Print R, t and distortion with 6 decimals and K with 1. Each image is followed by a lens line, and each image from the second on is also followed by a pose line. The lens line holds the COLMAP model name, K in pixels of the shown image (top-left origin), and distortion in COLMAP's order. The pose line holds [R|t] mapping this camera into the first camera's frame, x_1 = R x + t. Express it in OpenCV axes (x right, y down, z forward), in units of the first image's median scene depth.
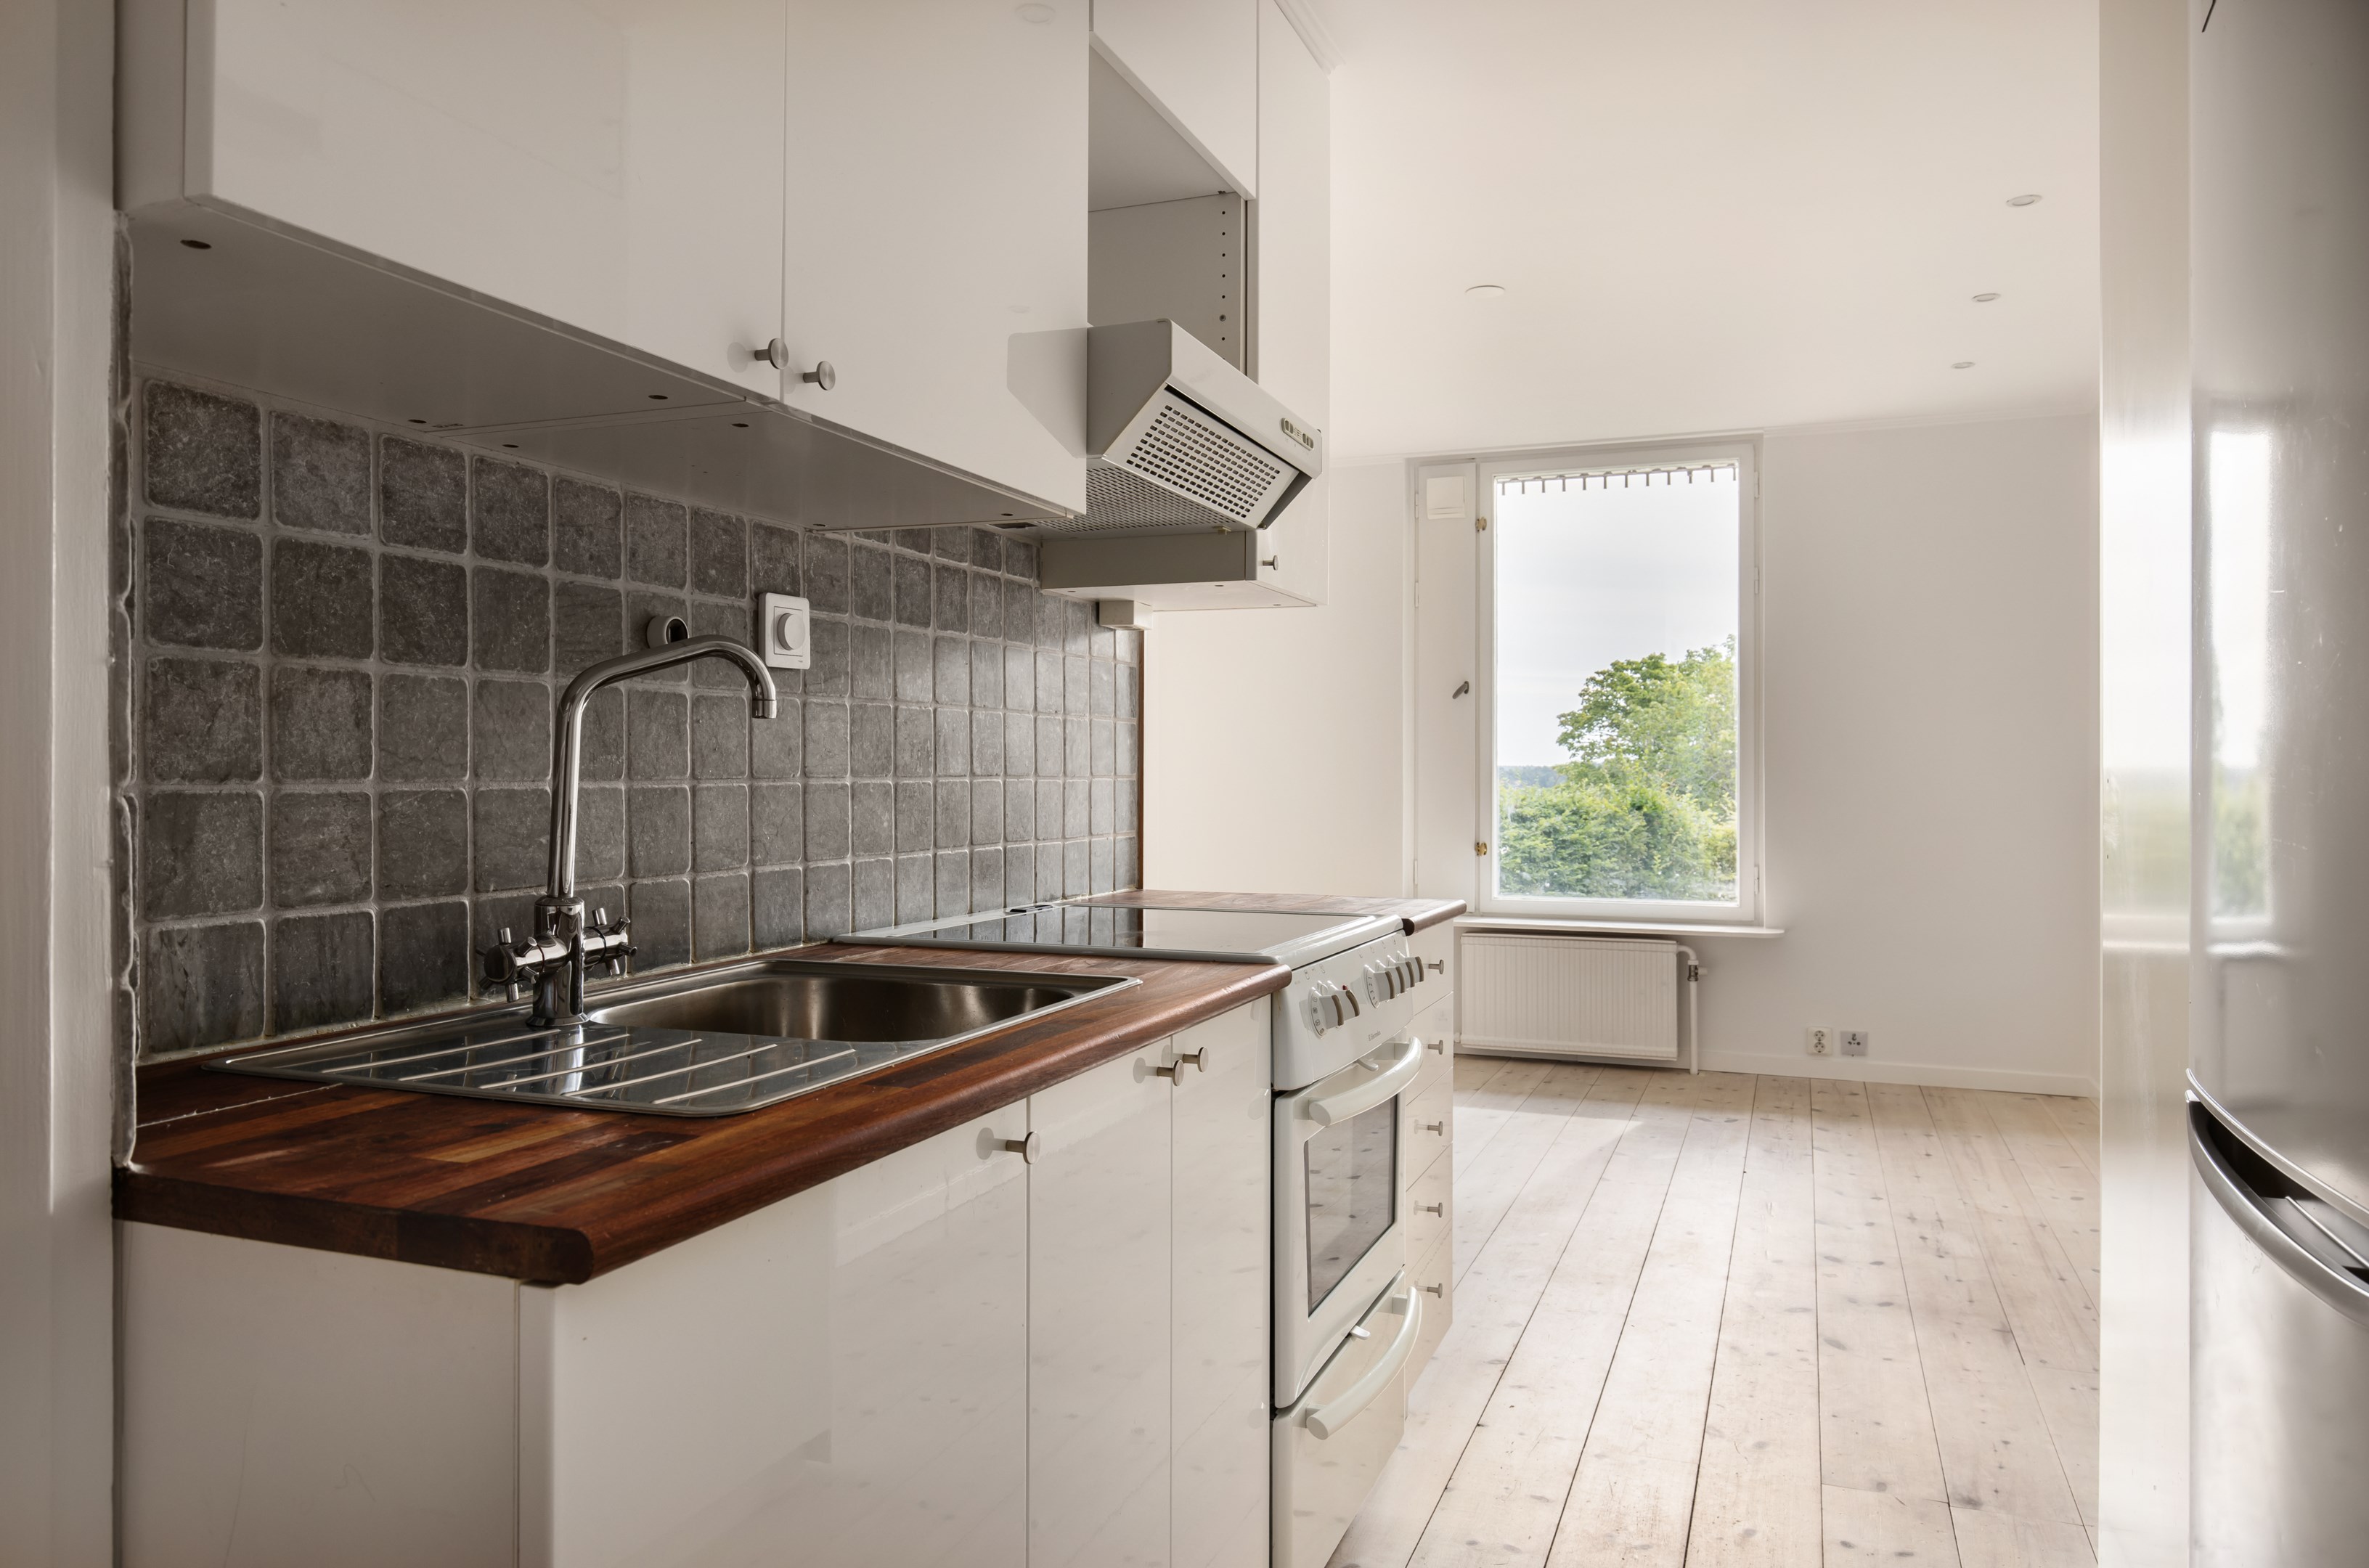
lens RADIAL K [[1591.5, 0, 1179.5], [0, 1591.5, 771.8], [0, 0, 1]] dist [-0.001343, -0.003212]
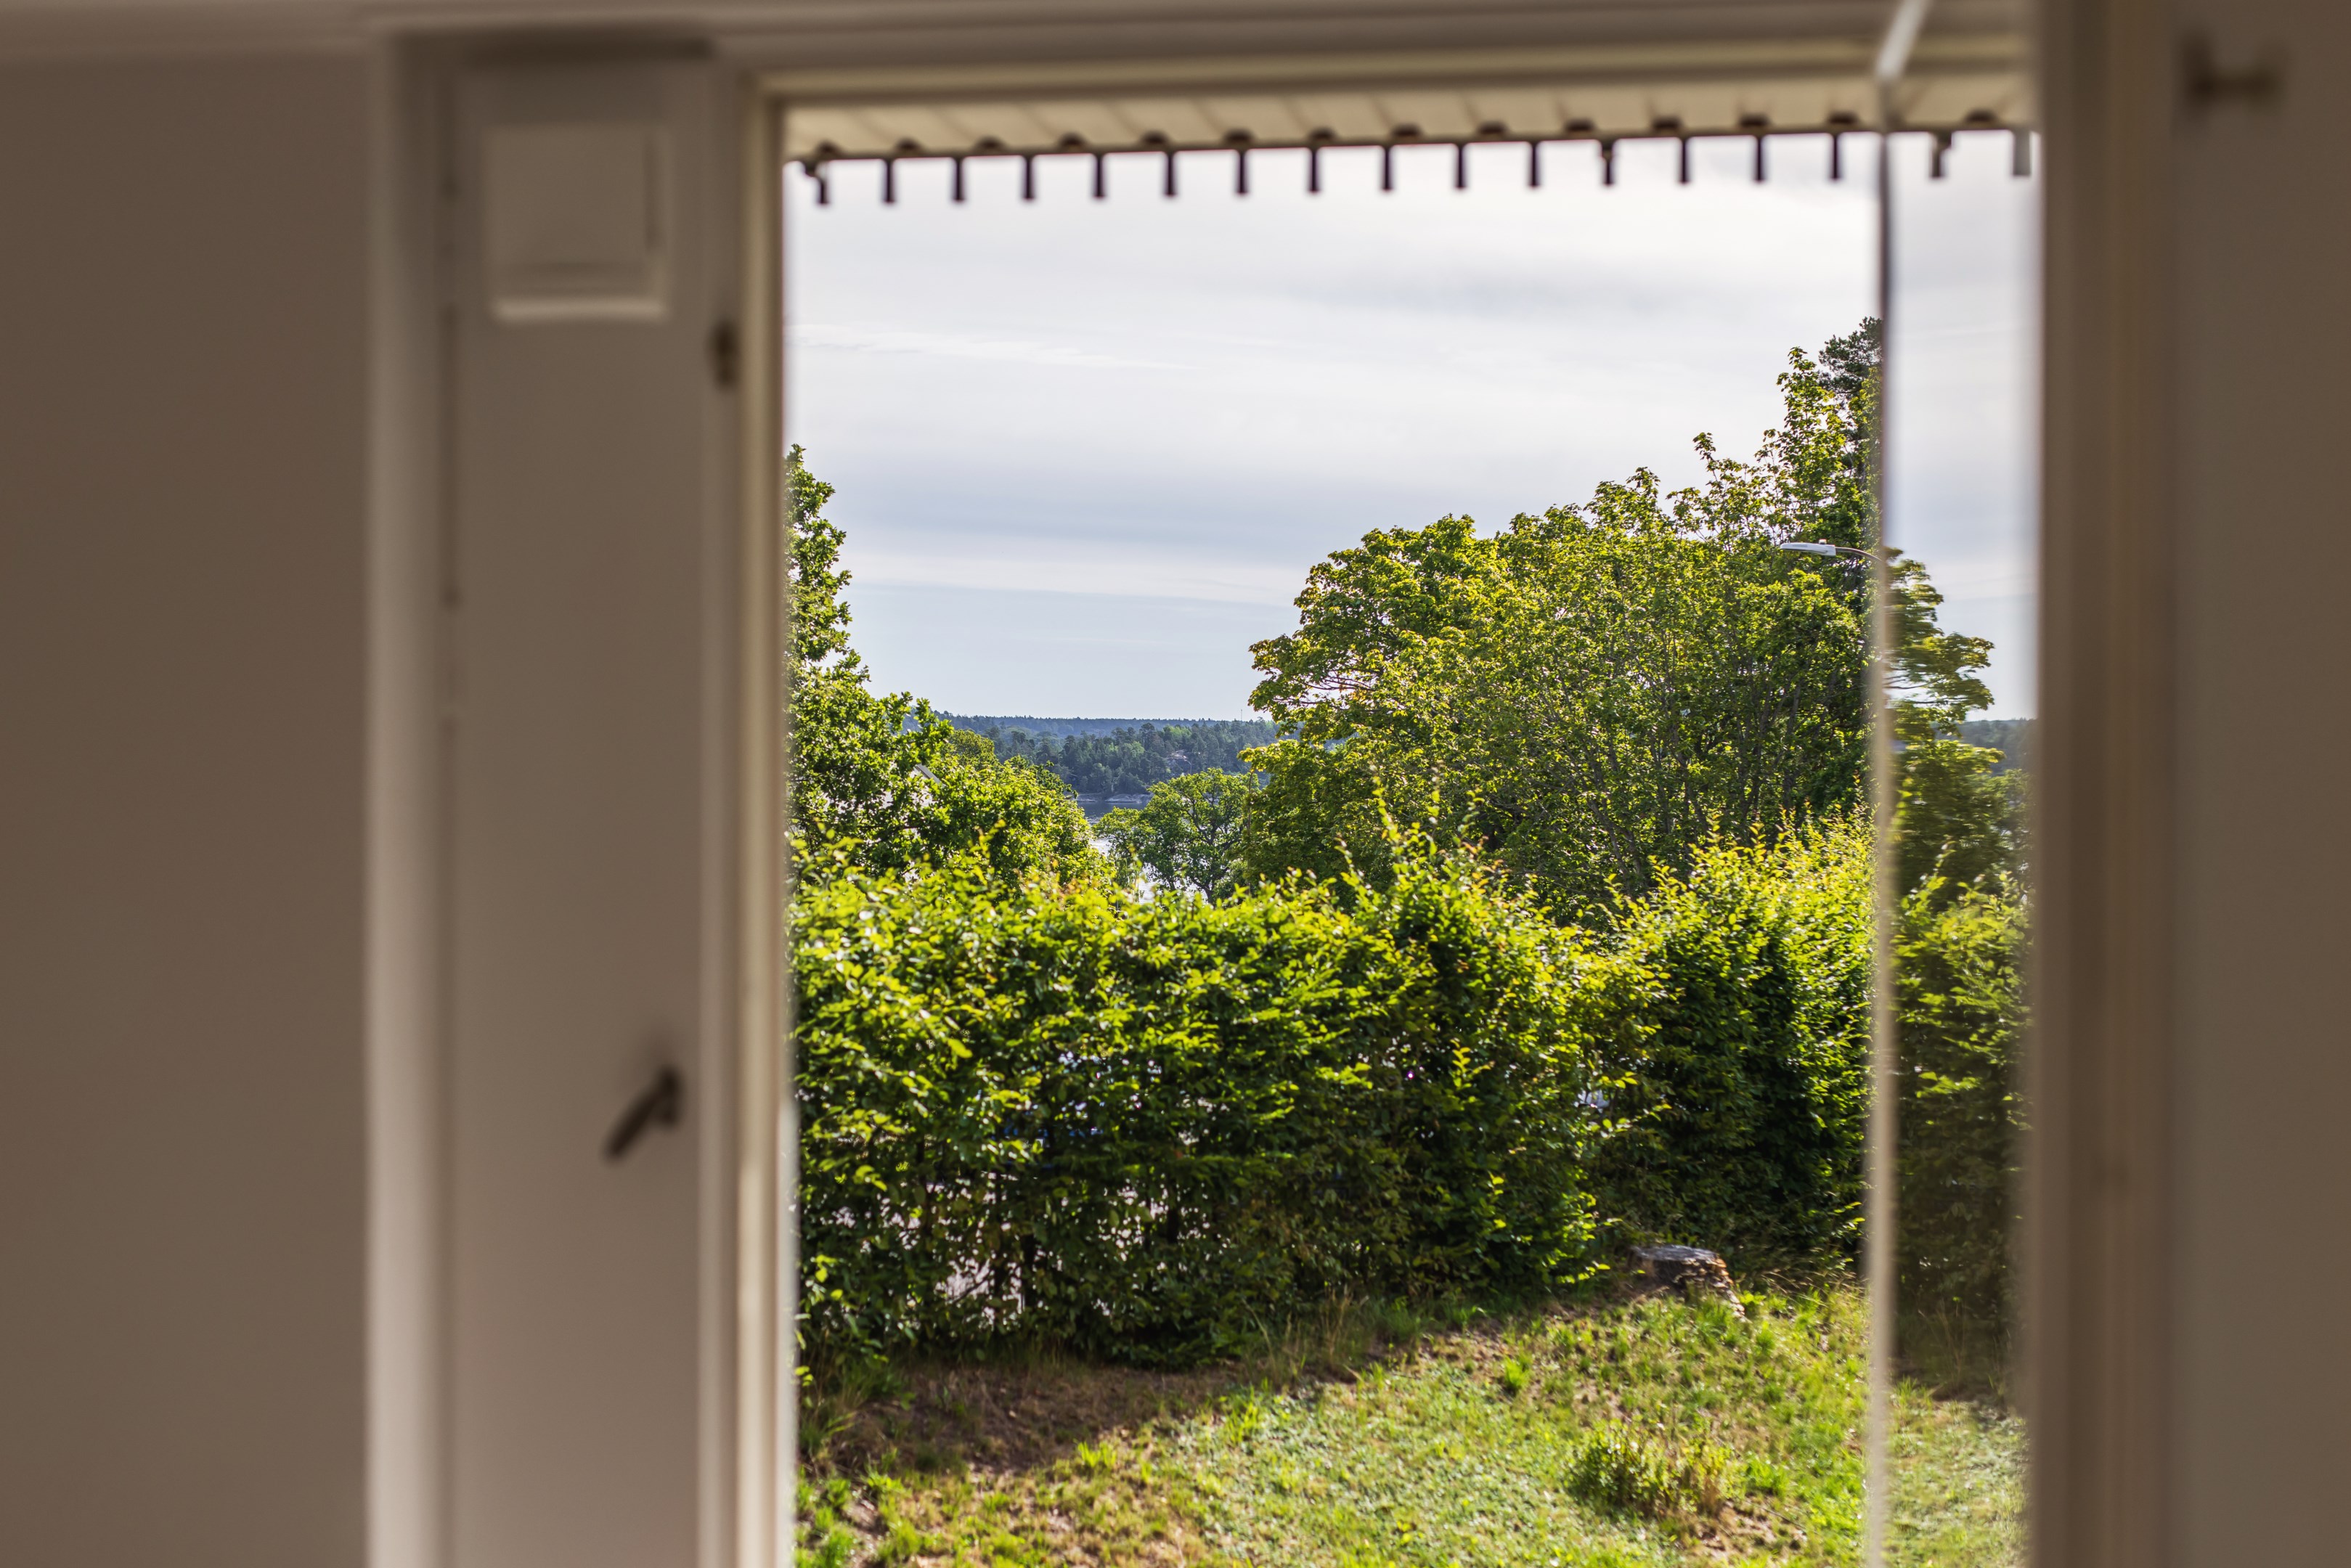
lens RADIAL K [[3355.0, 0, 1188.8], [0, 3355.0, 758.0], [0, 0, 1]] dist [0.014112, 0.014102]
pose [[0.977410, 0.001256, 0.211350, 0.426263], [-0.002228, 0.999988, 0.004360, -0.284342], [-0.211342, -0.004732, 0.977401, 1.499361]]
